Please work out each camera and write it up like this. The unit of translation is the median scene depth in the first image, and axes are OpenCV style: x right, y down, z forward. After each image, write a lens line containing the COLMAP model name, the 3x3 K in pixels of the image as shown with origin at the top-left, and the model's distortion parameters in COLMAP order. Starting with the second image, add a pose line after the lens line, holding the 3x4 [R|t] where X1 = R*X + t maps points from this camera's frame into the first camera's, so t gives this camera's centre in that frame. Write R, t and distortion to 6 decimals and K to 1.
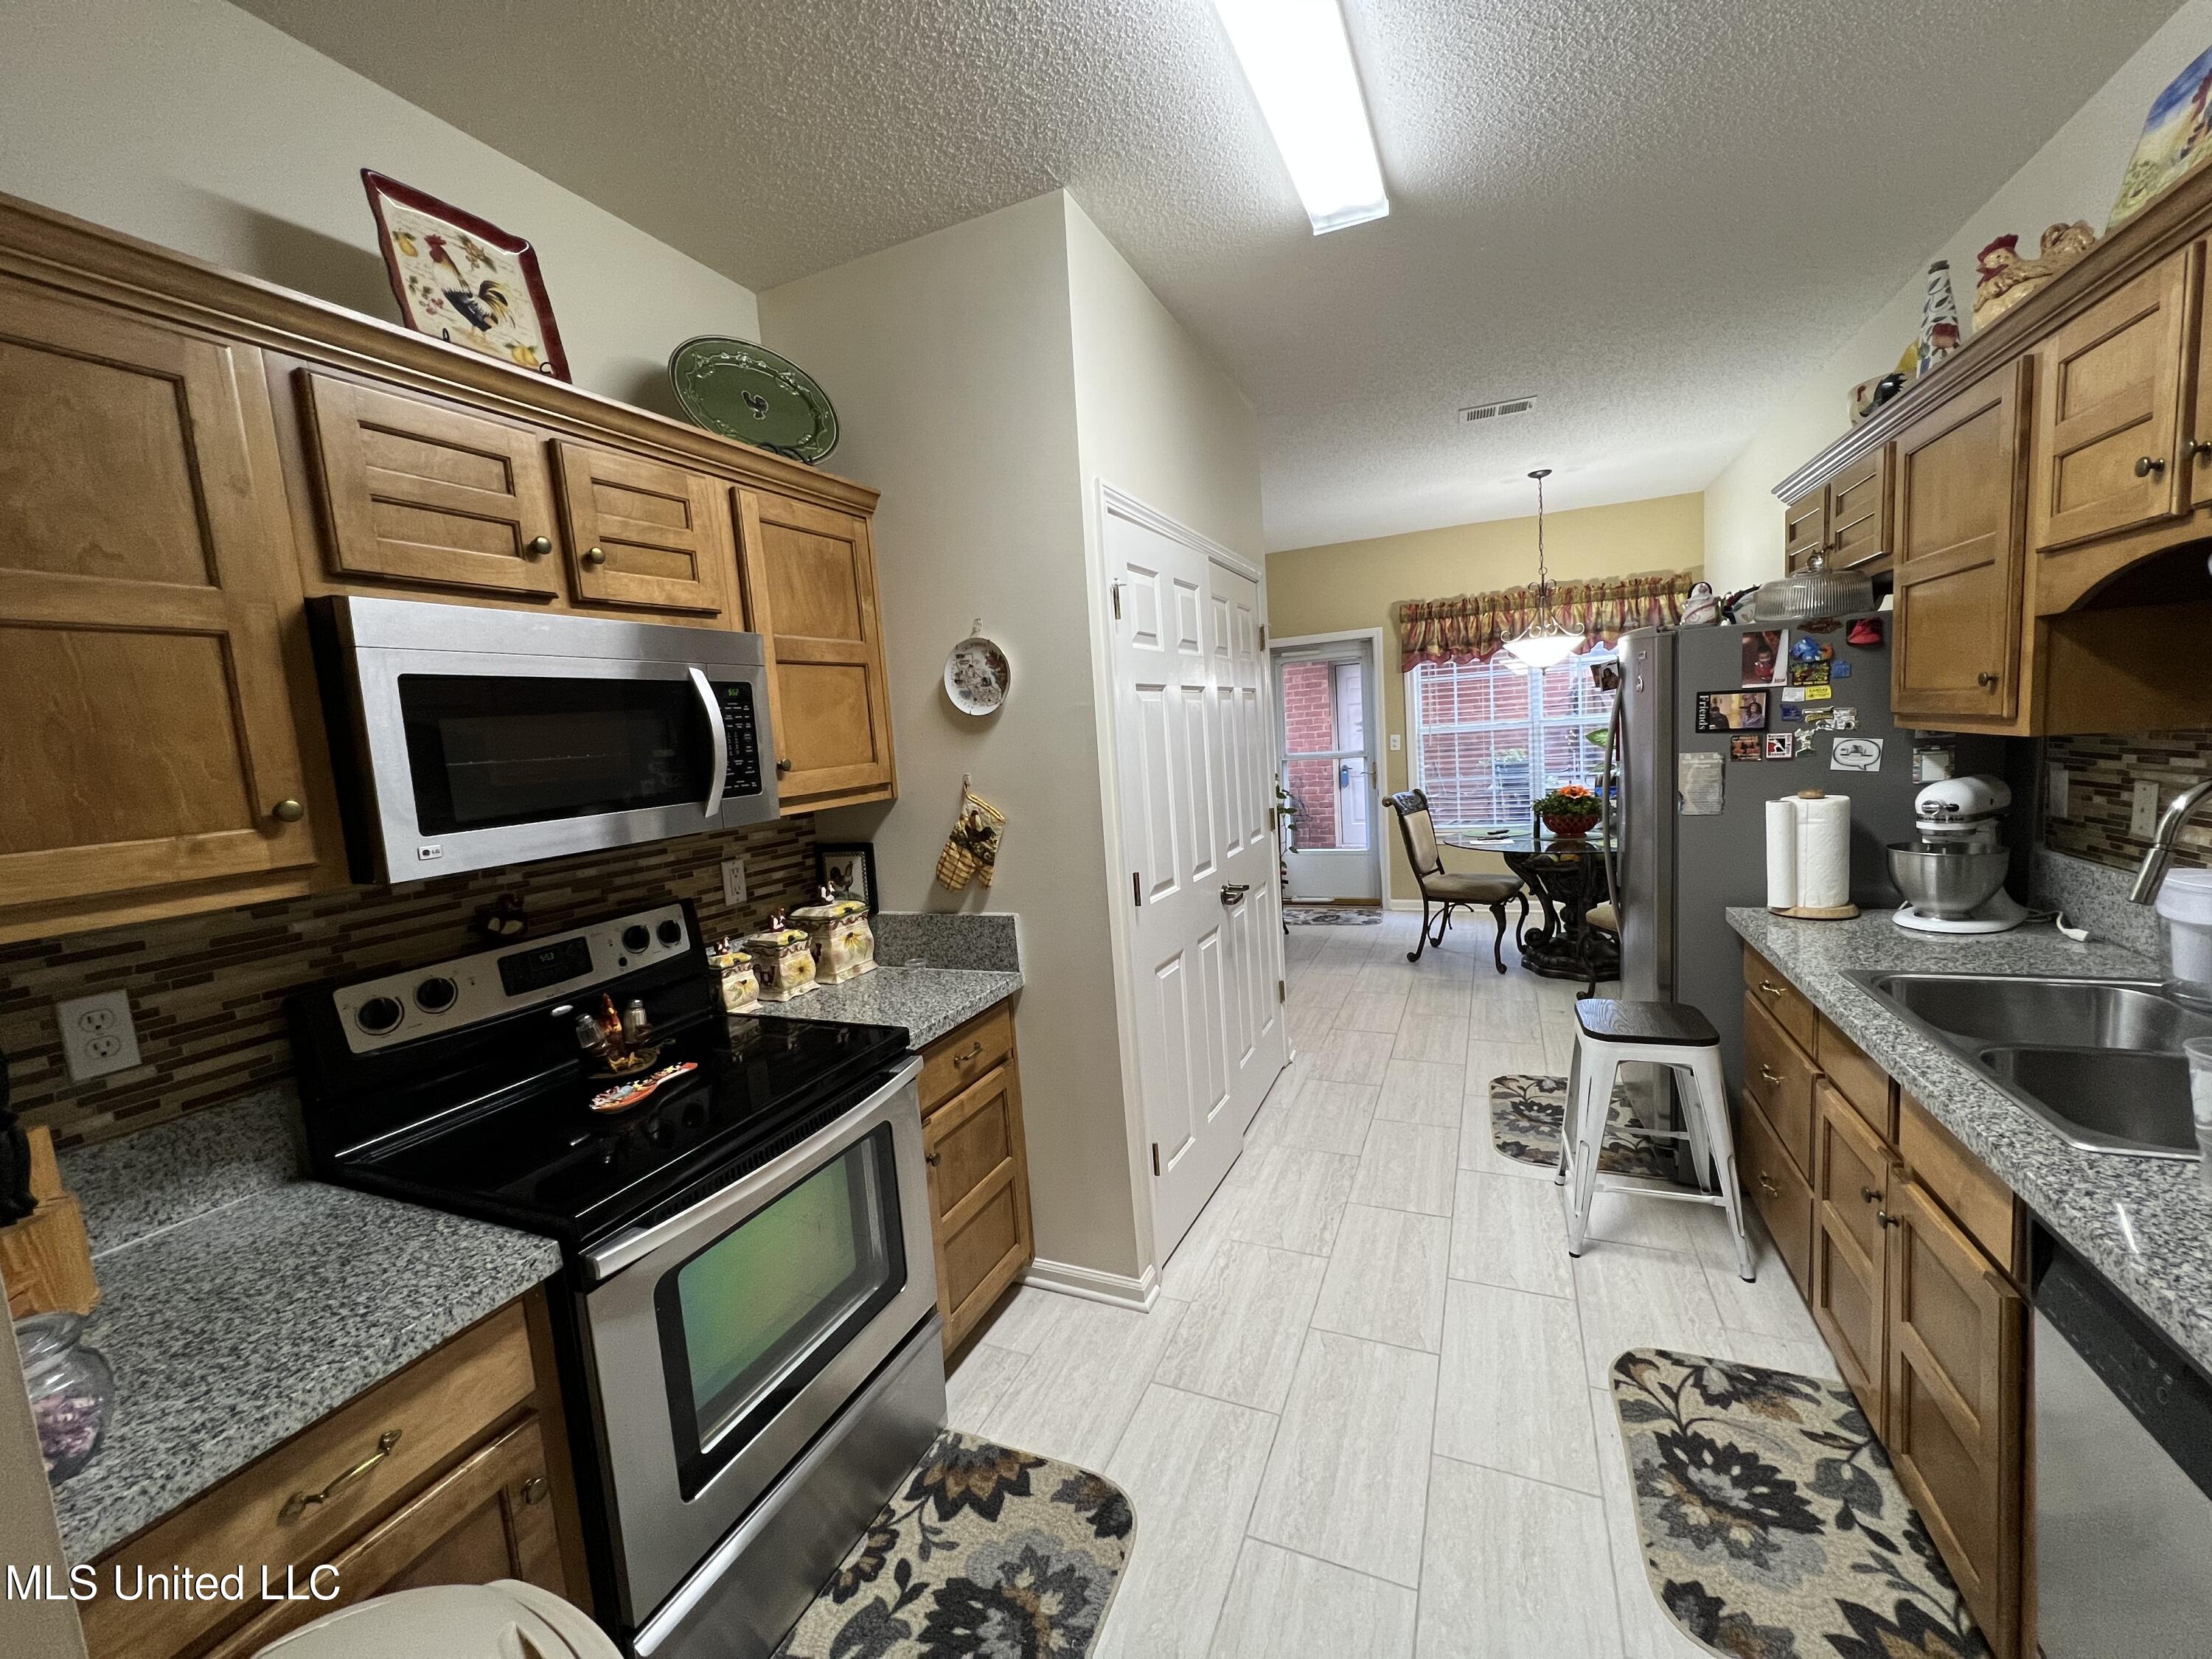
lens RADIAL K [[889.8, 0, 1097.8], [0, 889.8, 828.8], [0, 0, 1]] dist [-0.002754, -0.000105]
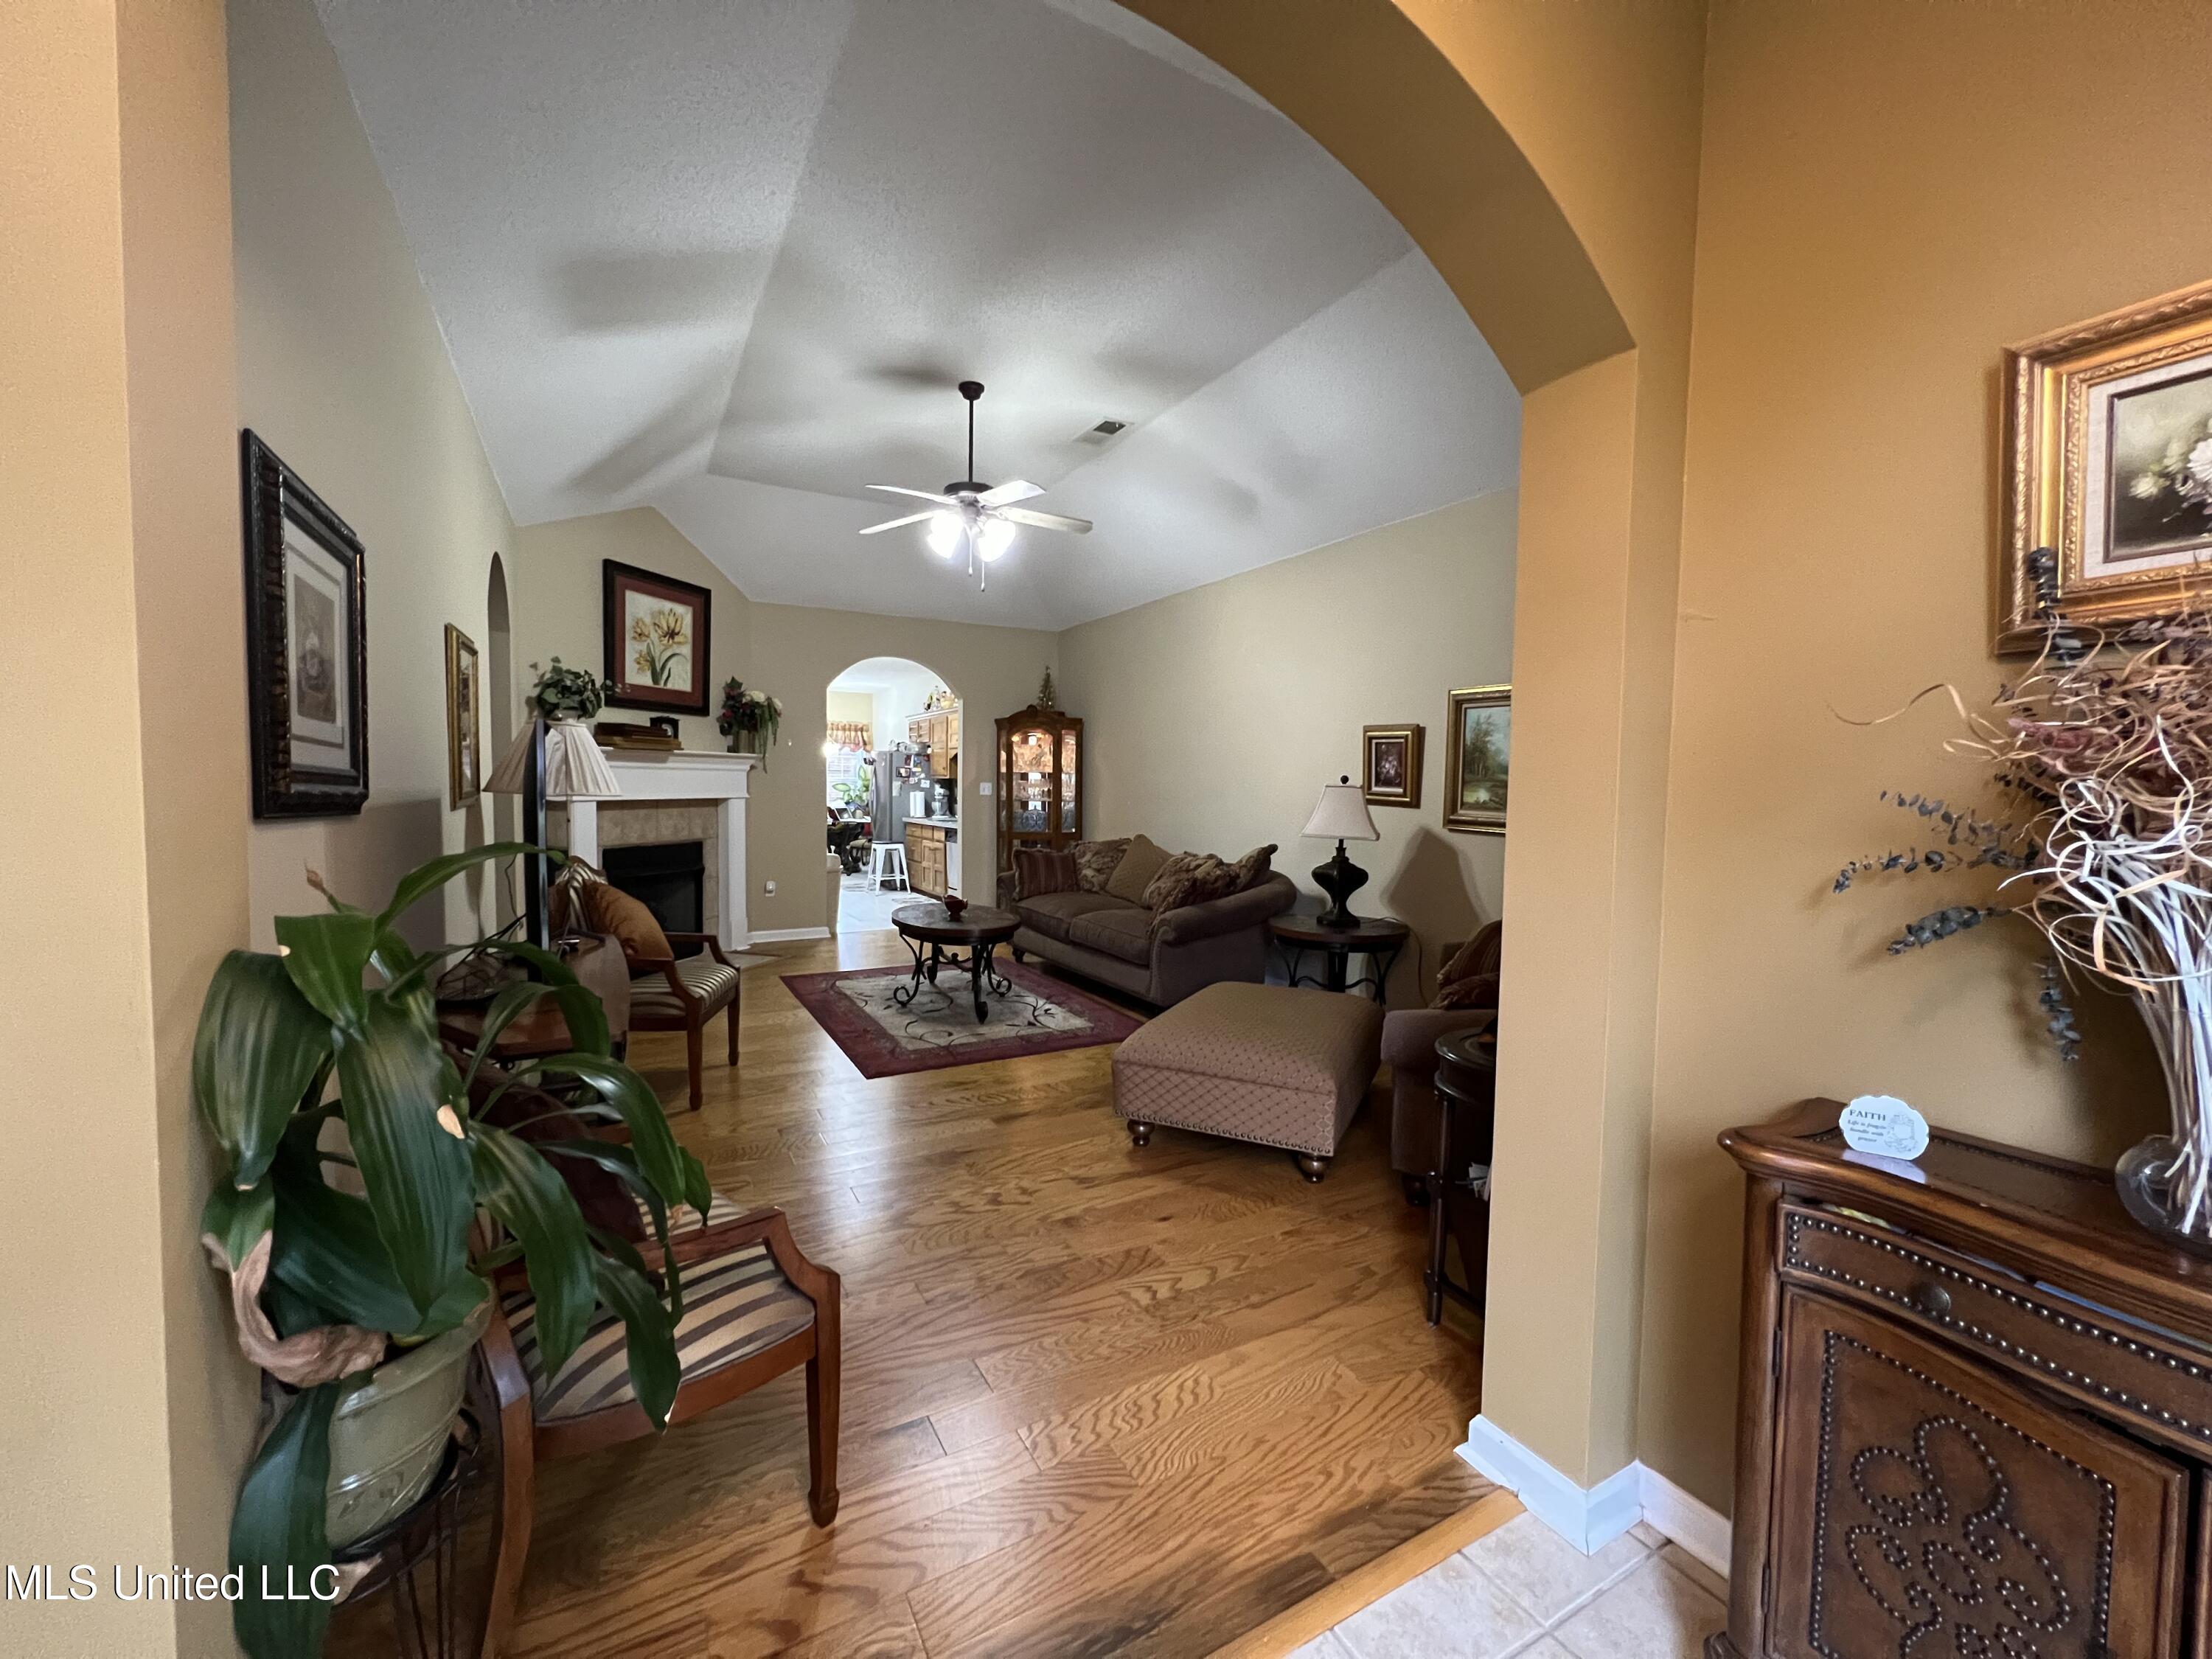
lens RADIAL K [[889.8, 0, 1109.2], [0, 889.8, 817.6], [0, 0, 1]] dist [-0.002754, -0.000105]
pose [[0.611426, 0.040999, 0.790239, -2.186760], [0.037088, 0.996075, -0.080374, 0.496027], [-0.790432, 0.078451, 0.607505, -2.526078]]
